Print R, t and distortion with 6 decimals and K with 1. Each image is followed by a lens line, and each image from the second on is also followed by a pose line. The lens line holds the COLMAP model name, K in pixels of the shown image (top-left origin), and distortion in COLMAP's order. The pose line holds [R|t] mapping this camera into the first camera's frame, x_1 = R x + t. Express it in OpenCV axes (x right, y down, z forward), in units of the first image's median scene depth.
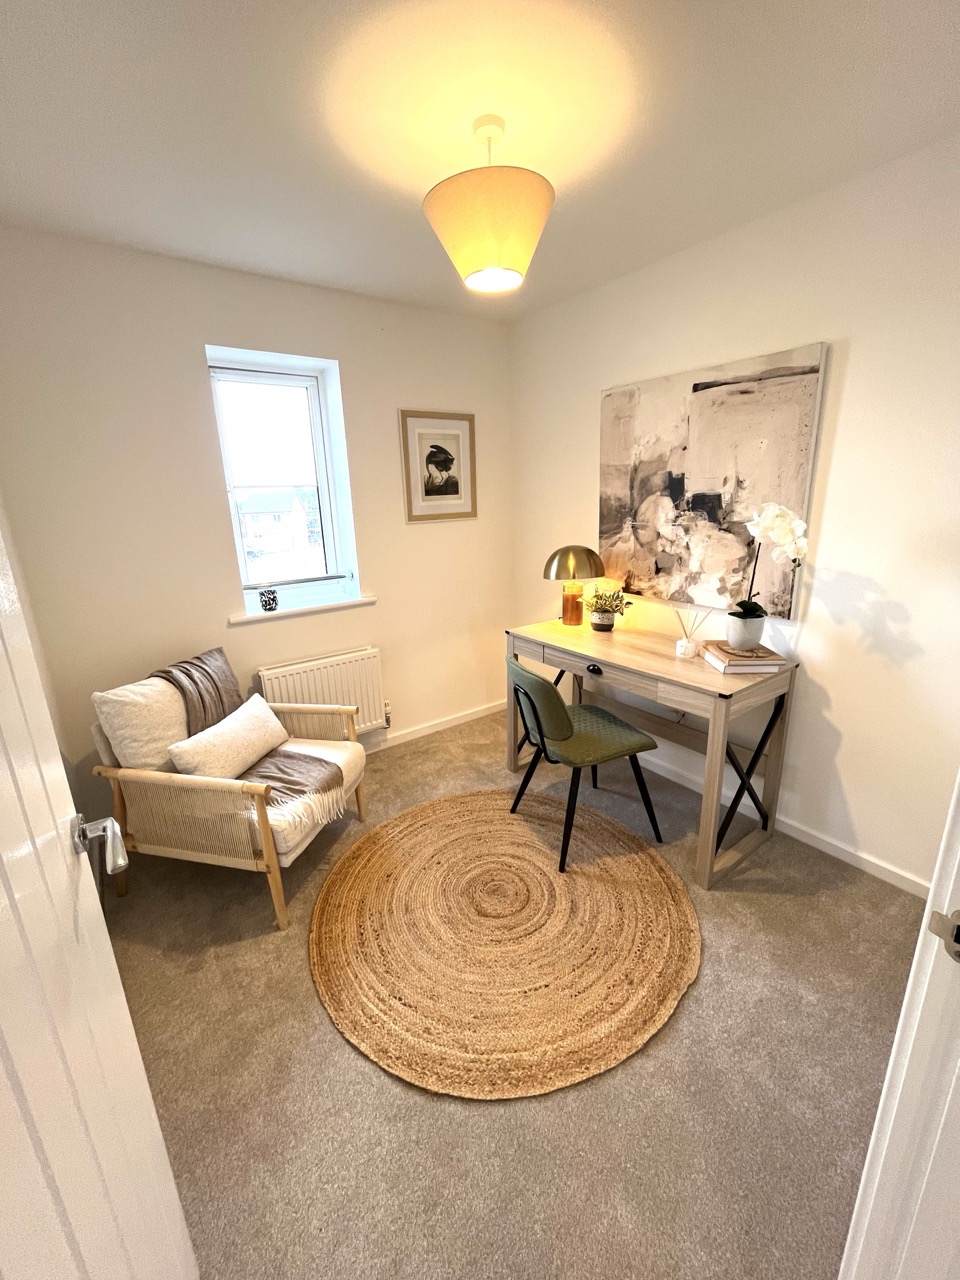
lens RADIAL K [[518.1, 0, 489.2], [0, 518.1, 636.1], [0, 0, 1]] dist [0.000550, 0.000456]
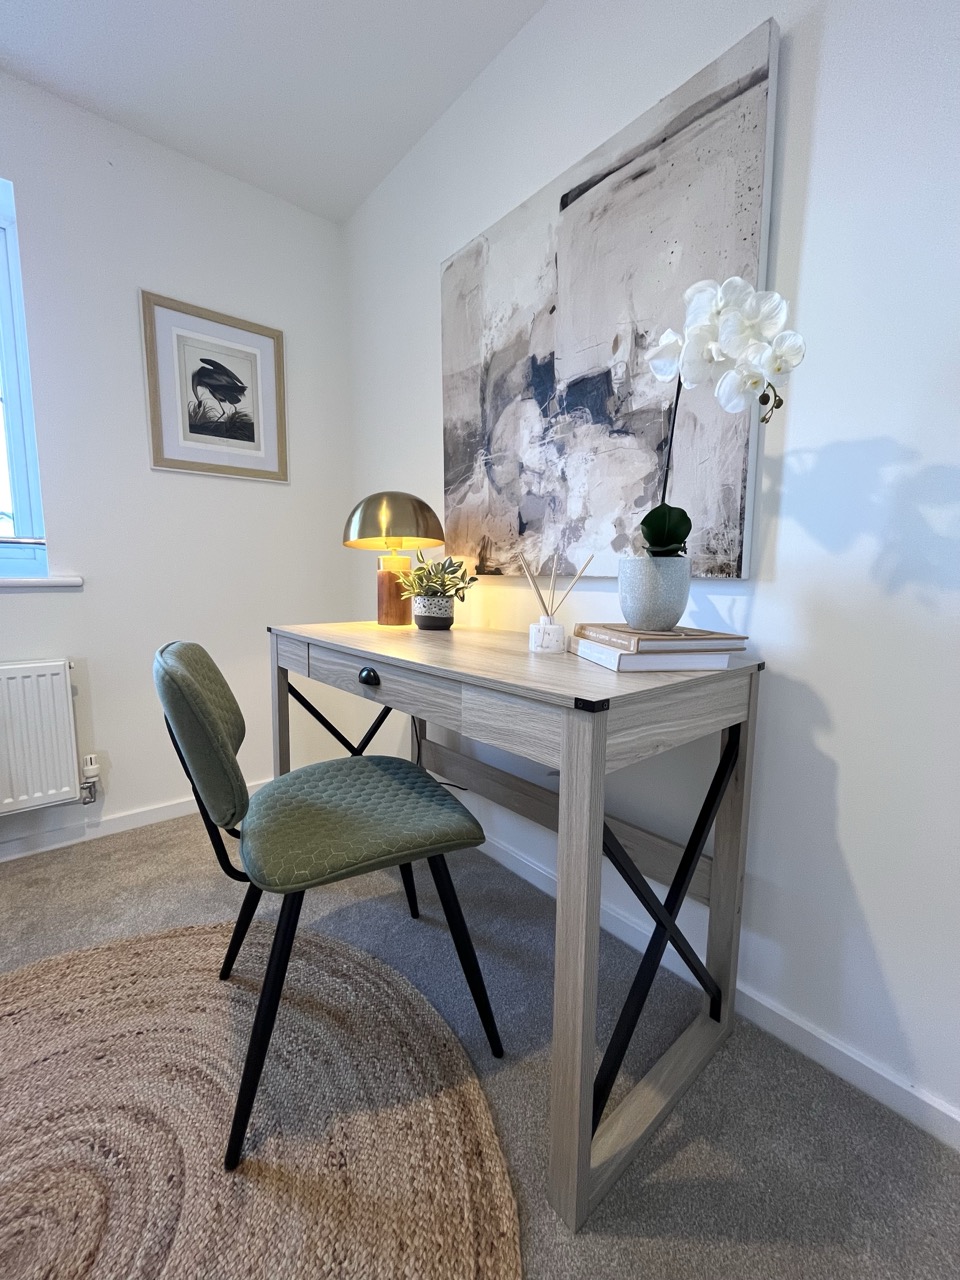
lens RADIAL K [[518.1, 0, 486.5], [0, 518.1, 636.0], [0, 0, 1]] dist [0.000550, 0.000456]
pose [[0.997033, 0.028779, 0.071394, 0.268780], [-0.017603, 0.988147, -0.152496, 0.095683], [-0.074936, 0.150787, 0.985722, 0.476623]]
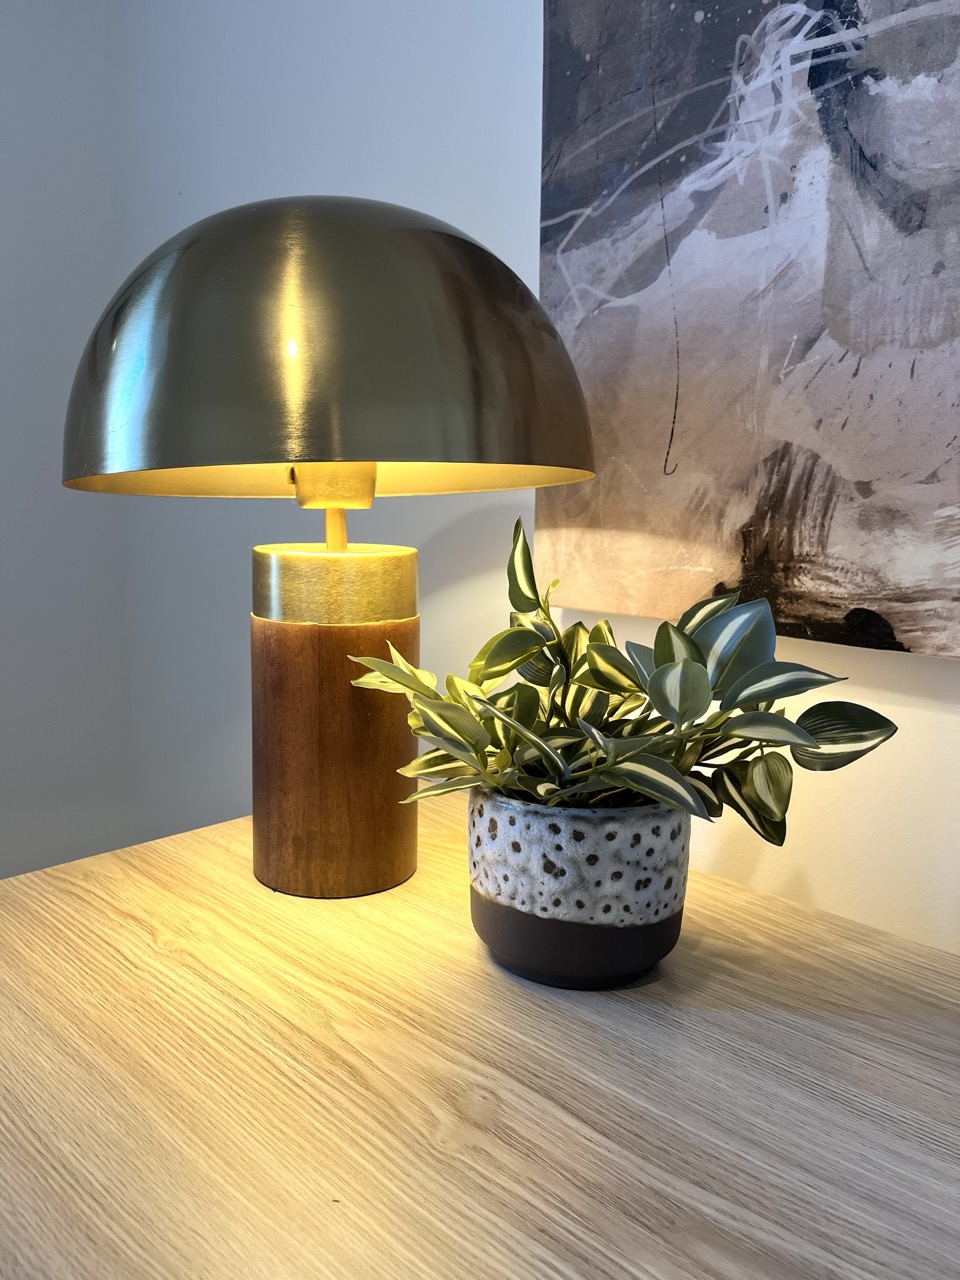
lens RADIAL K [[970.3, 0, 483.8], [0, 970.3, 647.7], [0, 0, 1]] dist [-0.009355, -0.013672]
pose [[0.987841, 0.016864, 0.154548, 0.189428], [-0.001810, 0.995280, -0.097031, -0.064959], [-0.155455, 0.095571, 0.983209, 0.906708]]
